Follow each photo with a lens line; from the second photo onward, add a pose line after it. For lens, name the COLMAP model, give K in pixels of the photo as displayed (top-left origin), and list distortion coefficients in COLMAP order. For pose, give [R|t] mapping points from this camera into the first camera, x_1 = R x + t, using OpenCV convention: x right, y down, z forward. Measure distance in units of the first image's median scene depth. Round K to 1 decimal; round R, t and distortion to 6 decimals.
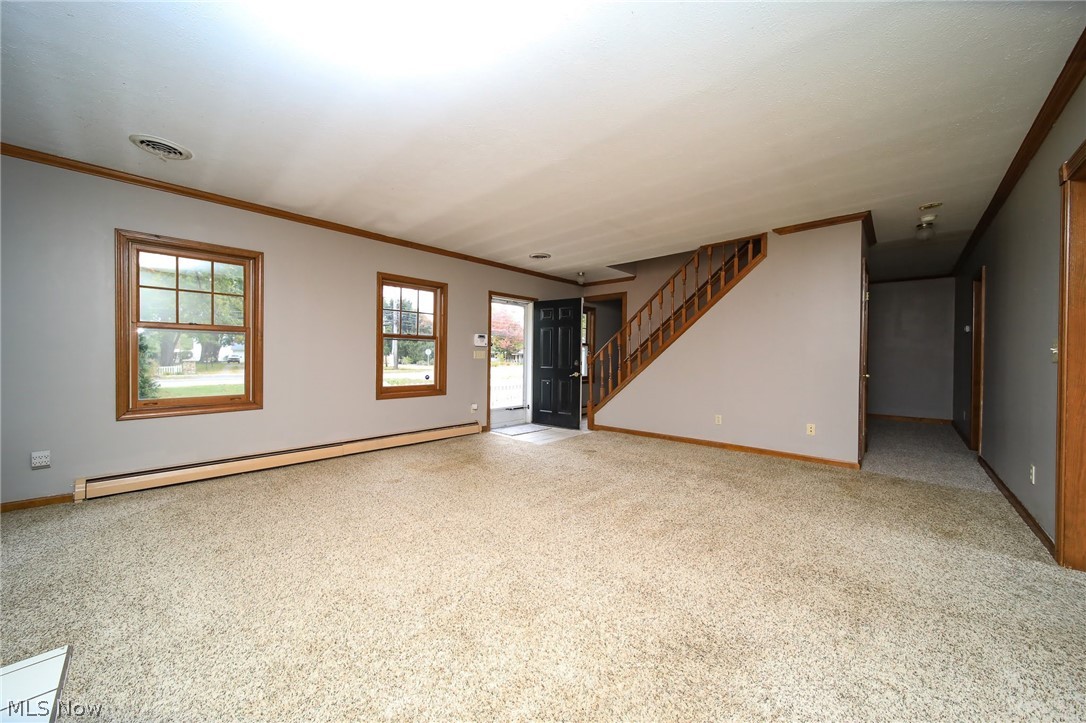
lens RADIAL K [[394.2, 0, 549.5], [0, 394.2, 361.1], [0, 0, 1]] dist [0.000794, 0.000009]
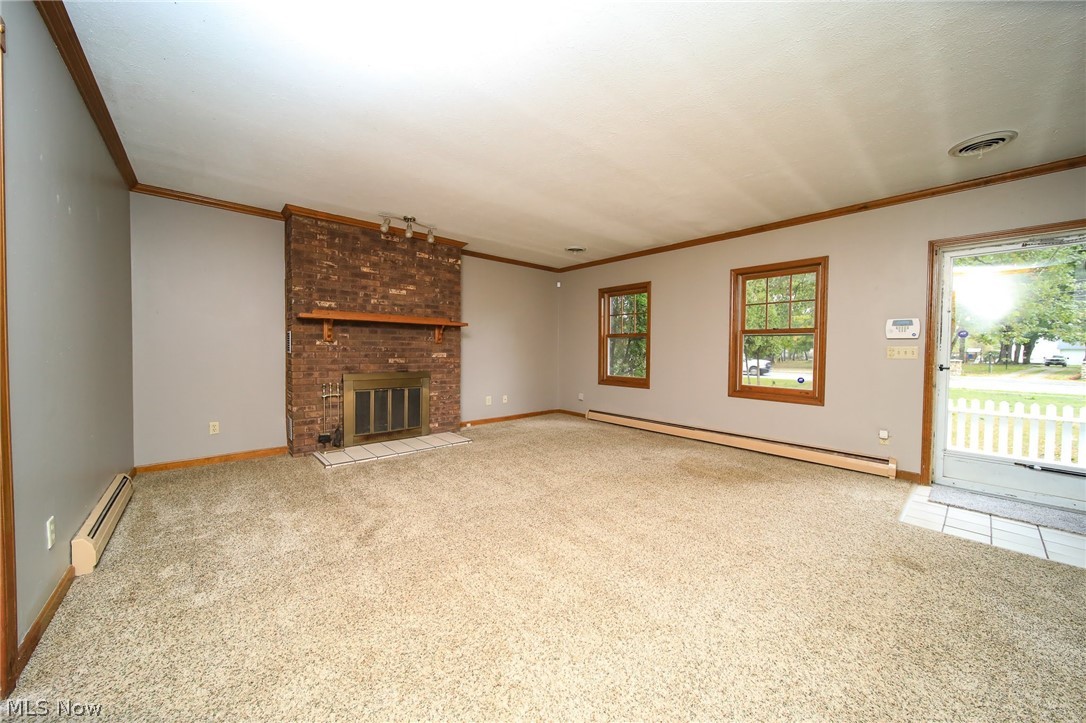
lens RADIAL K [[378.4, 0, 546.5], [0, 378.4, 358.3], [0, 0, 1]] dist [-0.000955, -0.000165]
pose [[-0.099390, 0.013692, -0.994954, 0.470686], [-0.028066, 0.999469, 0.016557, -0.001808], [0.994653, 0.029570, -0.098953, 0.514697]]
